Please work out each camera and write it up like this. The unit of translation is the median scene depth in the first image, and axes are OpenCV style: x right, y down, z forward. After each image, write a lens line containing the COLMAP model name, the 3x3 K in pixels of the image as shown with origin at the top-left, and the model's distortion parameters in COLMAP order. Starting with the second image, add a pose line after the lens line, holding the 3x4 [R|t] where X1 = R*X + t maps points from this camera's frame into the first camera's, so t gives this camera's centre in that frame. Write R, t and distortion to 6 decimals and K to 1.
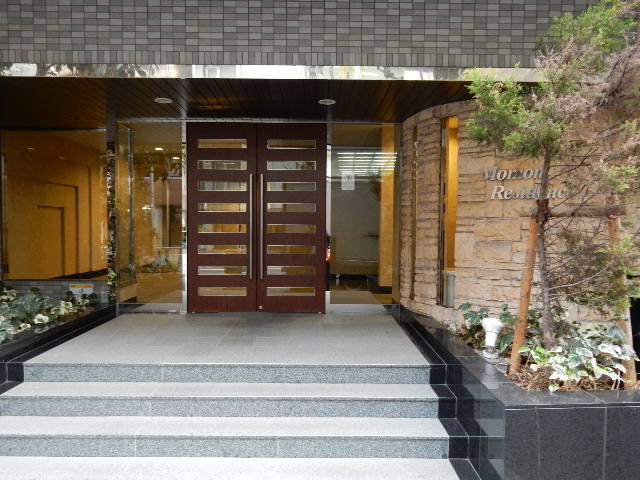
lens RADIAL K [[476.4, 0, 321.1], [0, 476.4, 238.9], [0, 0, 1]] dist [0.010128, 0.008043]
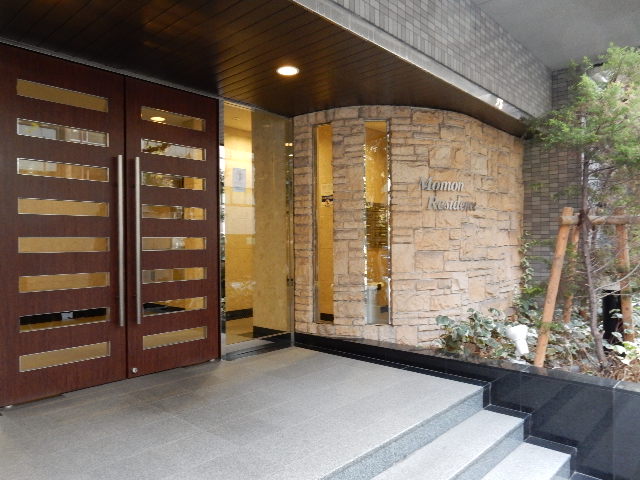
lens RADIAL K [[476.4, 0, 320.1], [0, 476.4, 241.5], [0, 0, 1]] dist [0.010128, 0.008043]
pose [[0.679239, -0.015312, 0.733758, -0.514513], [0.034814, 0.999329, -0.011374, -0.011925], [-0.733091, 0.033271, 0.679316, 0.476426]]
